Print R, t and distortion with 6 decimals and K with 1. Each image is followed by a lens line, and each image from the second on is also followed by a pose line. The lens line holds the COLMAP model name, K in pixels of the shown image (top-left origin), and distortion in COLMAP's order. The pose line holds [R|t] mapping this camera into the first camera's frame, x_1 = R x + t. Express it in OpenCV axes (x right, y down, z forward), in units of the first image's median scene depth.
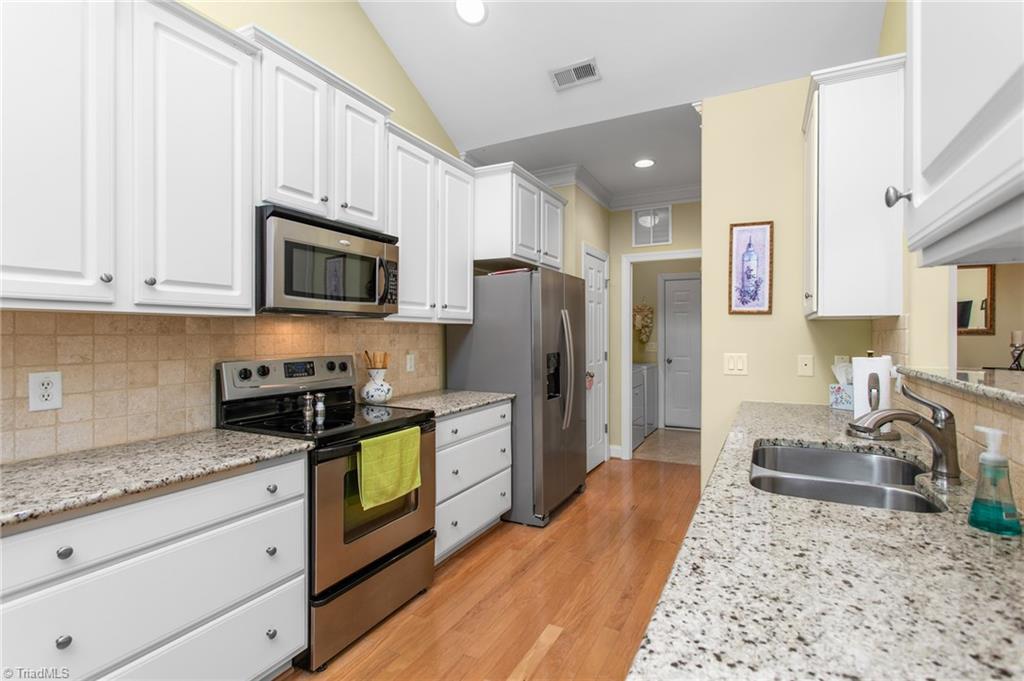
lens RADIAL K [[484.3, 0, 514.0], [0, 484.3, 338.1], [0, 0, 1]] dist [0.000010, 0.000870]
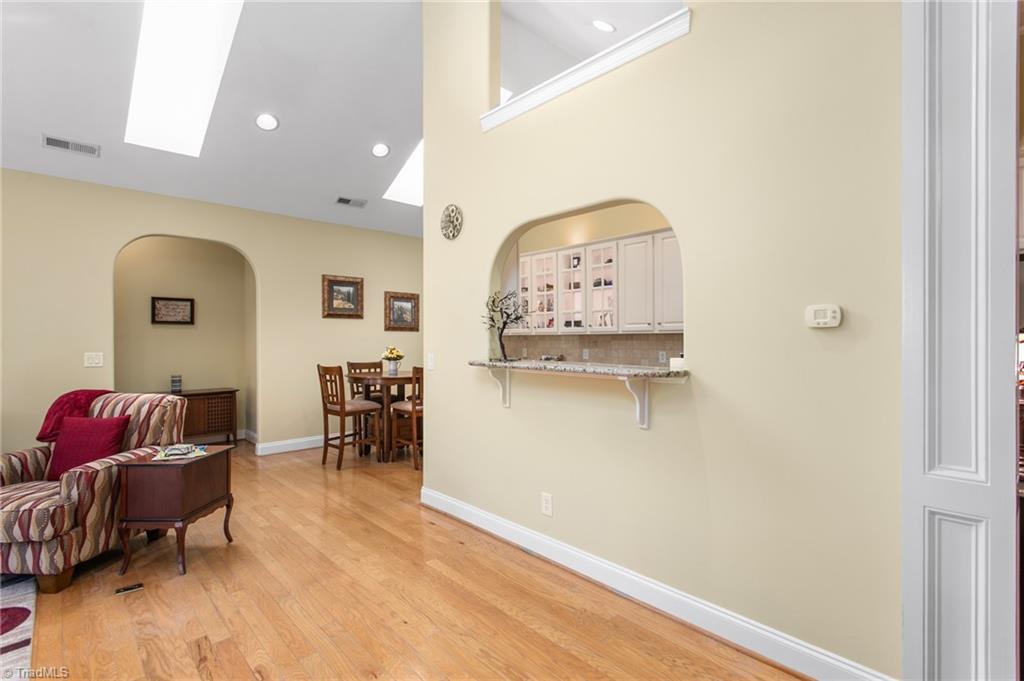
lens RADIAL K [[484.3, 0, 514.0], [0, 484.3, 338.1], [0, 0, 1]] dist [0.000010, 0.000870]
pose [[-0.329370, -0.002105, -0.944199, 1.690613], [-0.004374, 0.999990, -0.000704, -0.009277], [0.944191, 0.003899, -0.329376, 0.770603]]
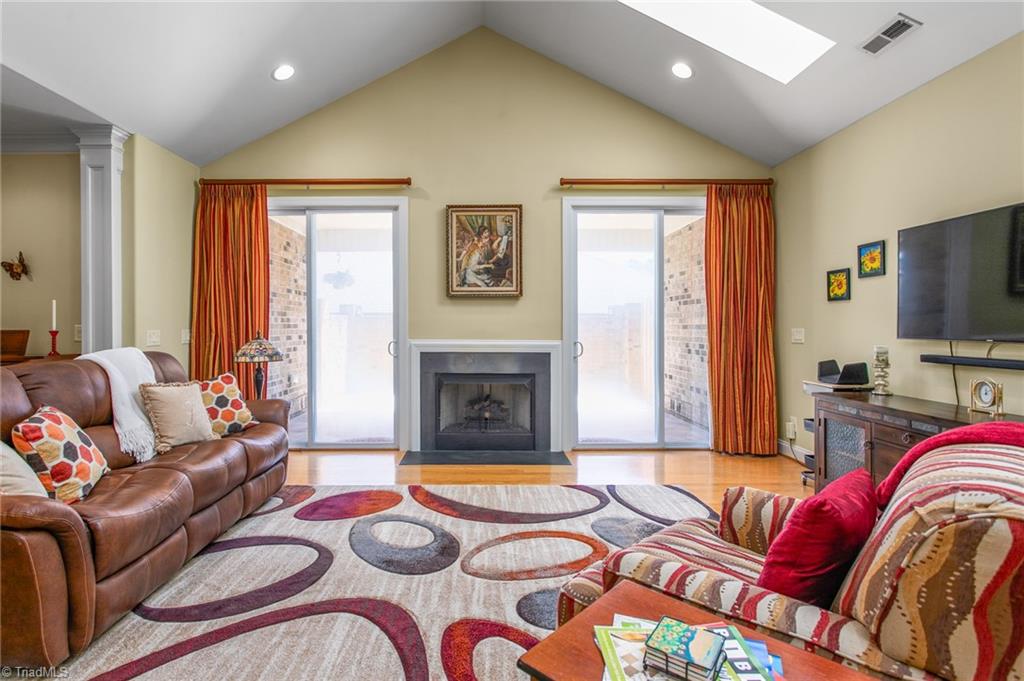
lens RADIAL K [[504.0, 0, 490.1], [0, 504.0, 330.4], [0, 0, 1]] dist [-0.002413, 0.000756]
pose [[-0.463992, -0.008615, 0.885798, 0.577730], [0.007252, 0.999882, 0.013523, 0.033930], [-0.885810, 0.012699, -0.463875, -0.114646]]
